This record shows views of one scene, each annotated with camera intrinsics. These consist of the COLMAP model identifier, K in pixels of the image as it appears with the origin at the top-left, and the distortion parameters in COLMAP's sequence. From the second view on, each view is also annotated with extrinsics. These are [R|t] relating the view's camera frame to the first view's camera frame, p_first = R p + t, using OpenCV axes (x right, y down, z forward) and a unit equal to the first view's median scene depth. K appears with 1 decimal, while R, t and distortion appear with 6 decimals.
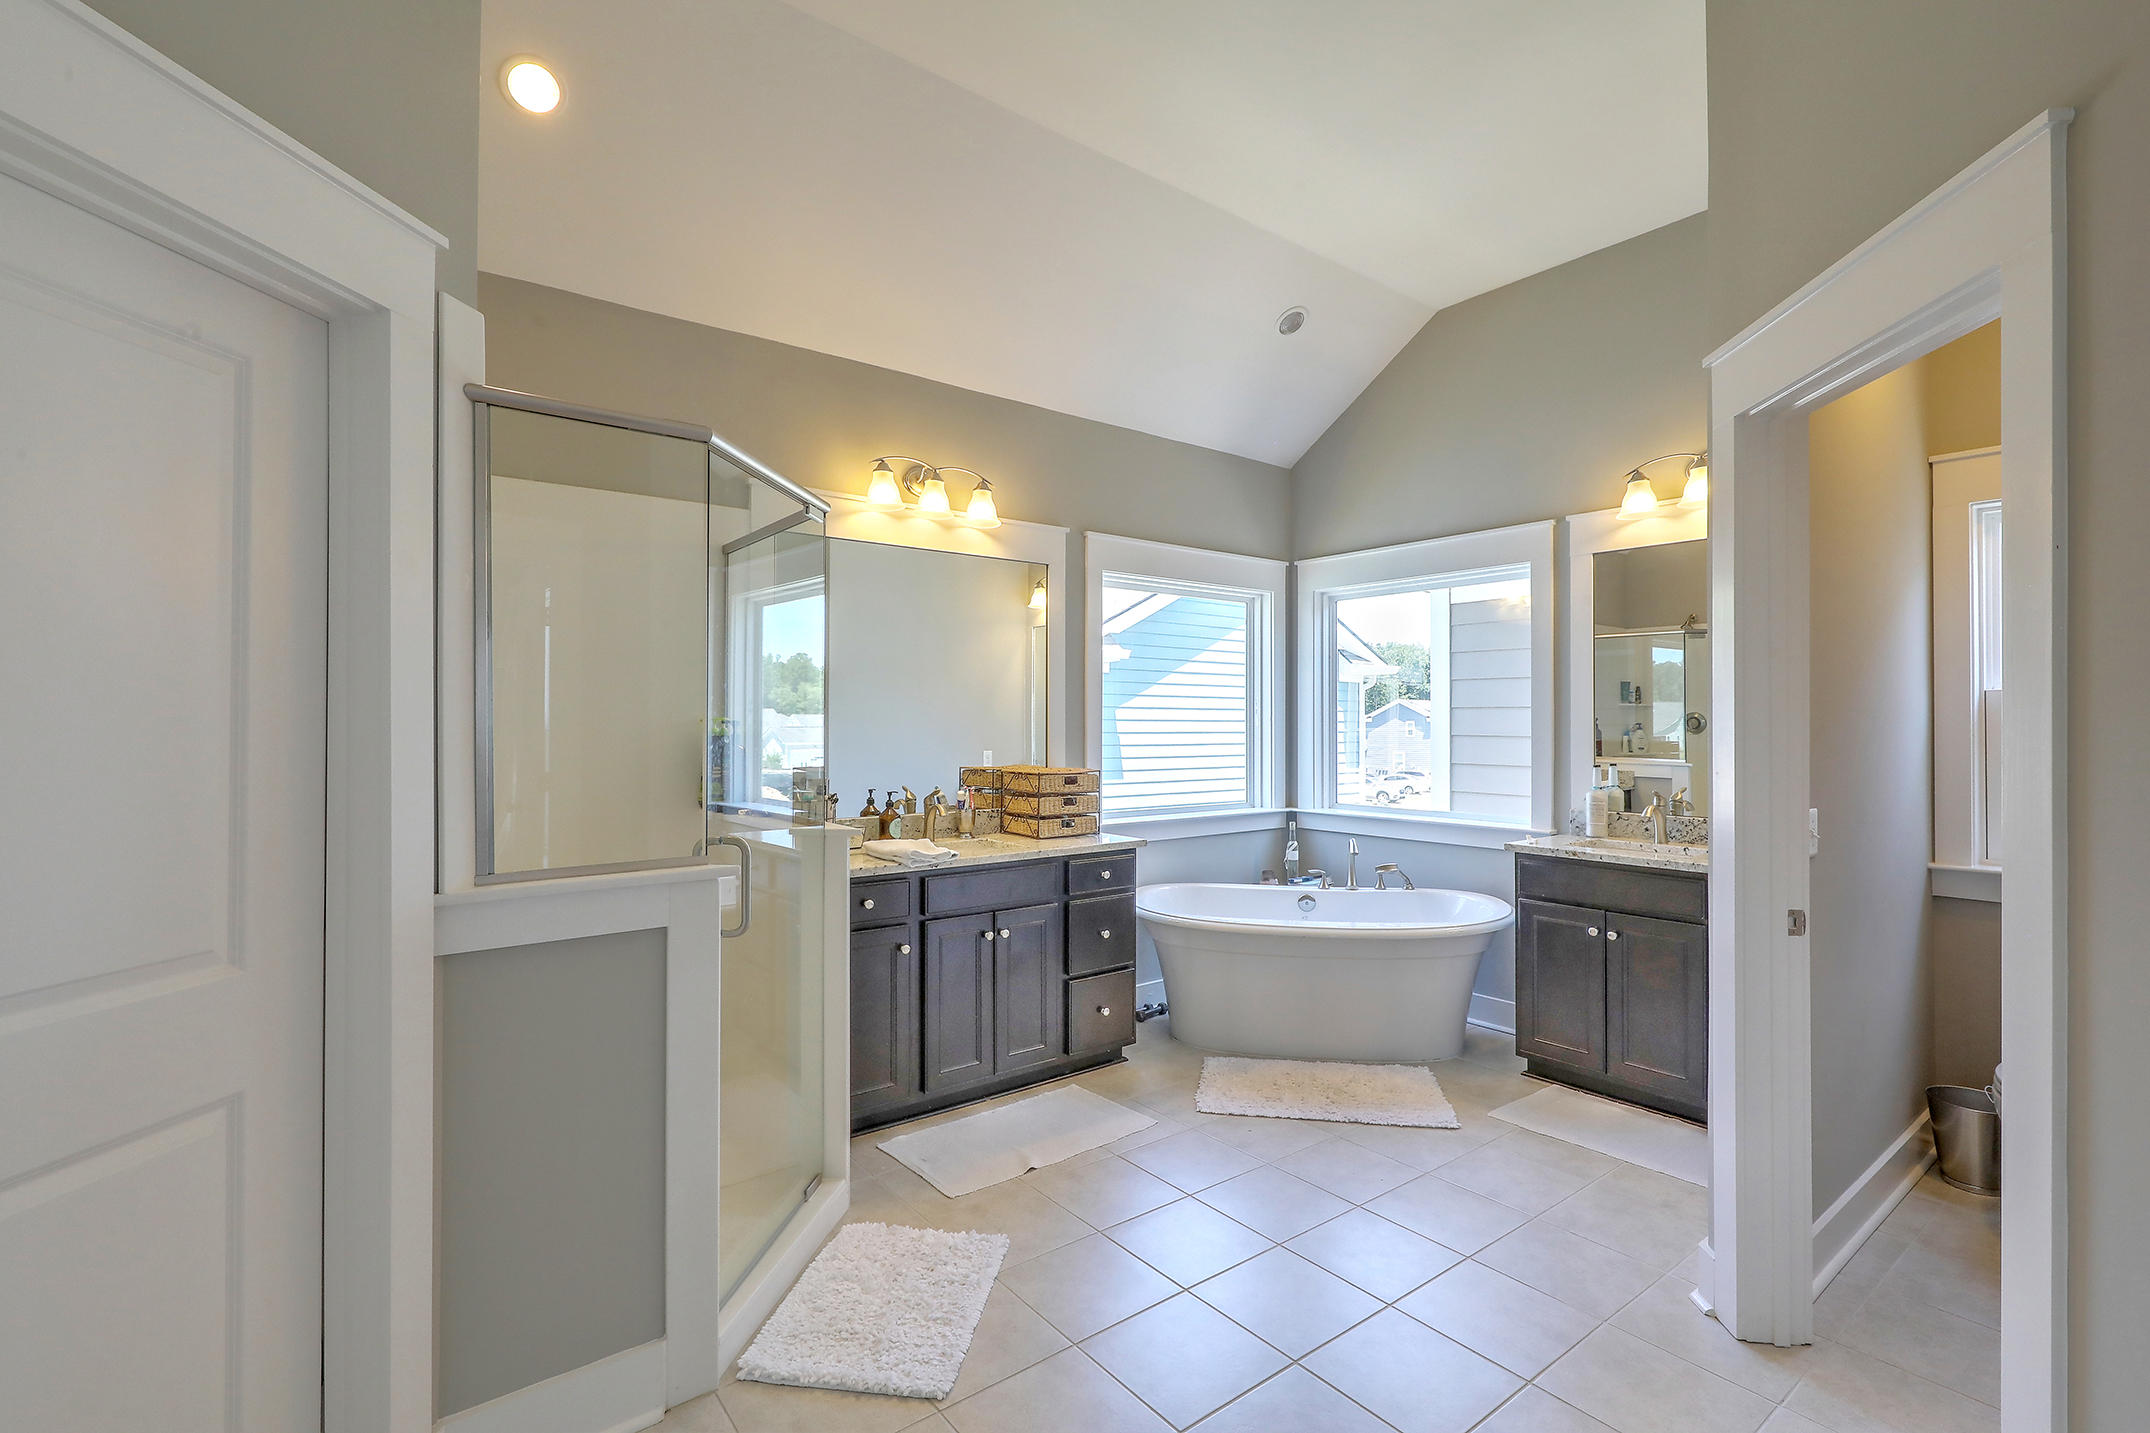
lens RADIAL K [[978.8, 0, 1076.7], [0, 978.8, 714.2], [0, 0, 1]] dist [-0.001271, -0.000225]
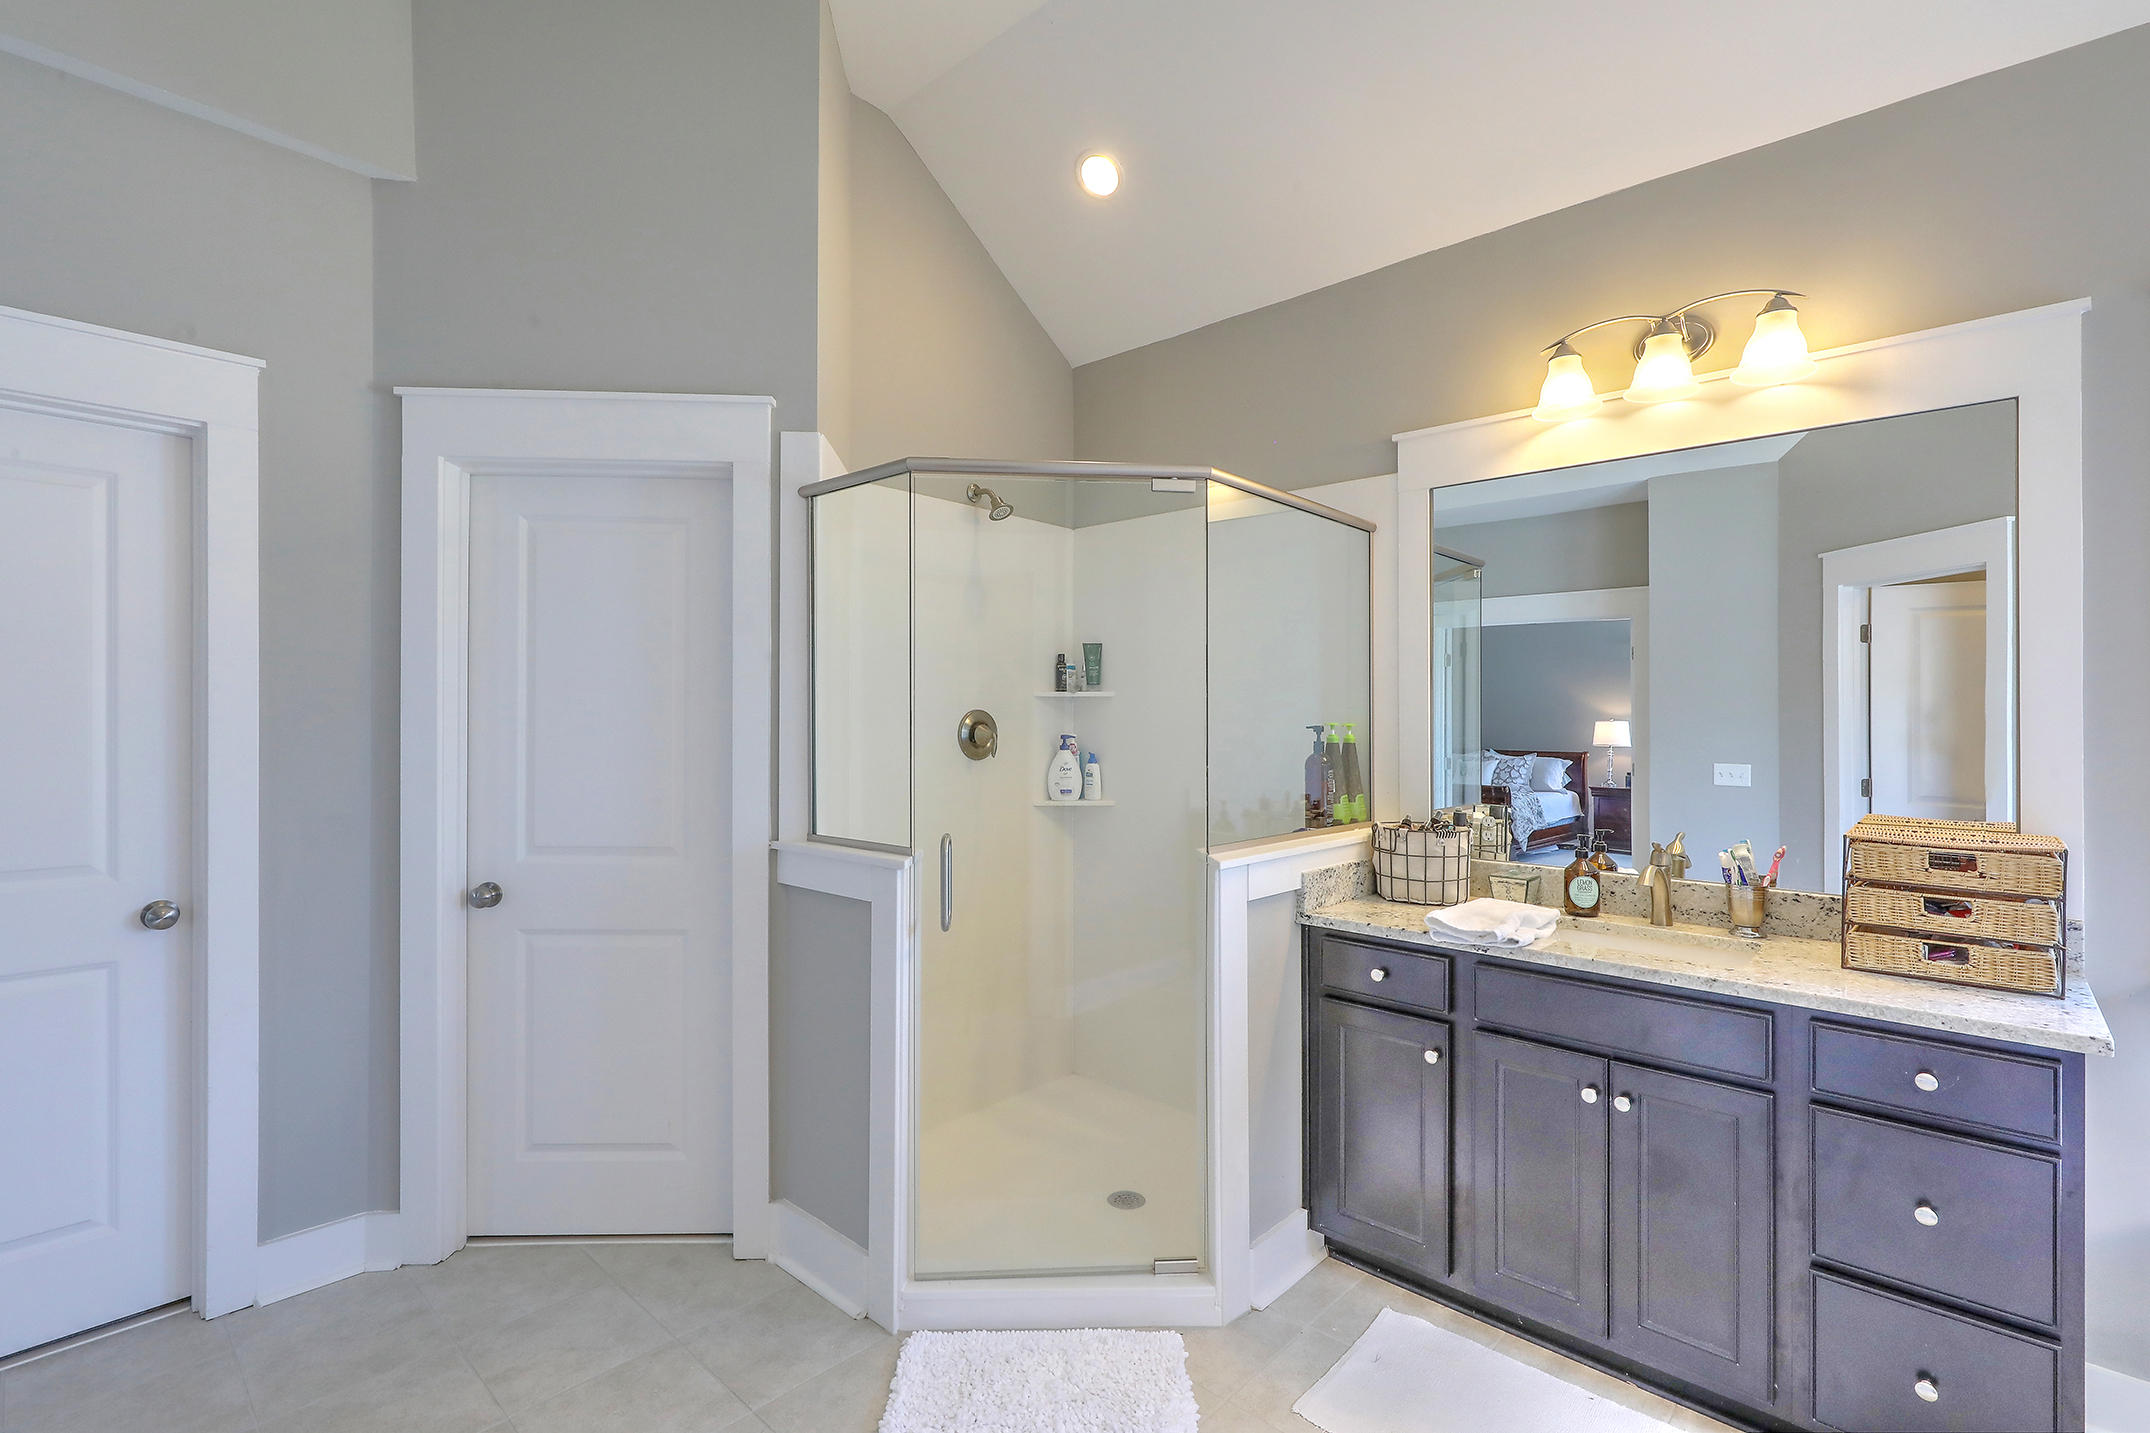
lens RADIAL K [[978.8, 0, 1074.6], [0, 978.8, 717.0], [0, 0, 1]] dist [-0.001271, -0.000225]
pose [[0.167131, -0.002048, -0.985933, 0.386006], [0.001935, 0.999997, -0.001749, -0.000604], [0.985933, -0.001615, 0.167134, 0.522658]]
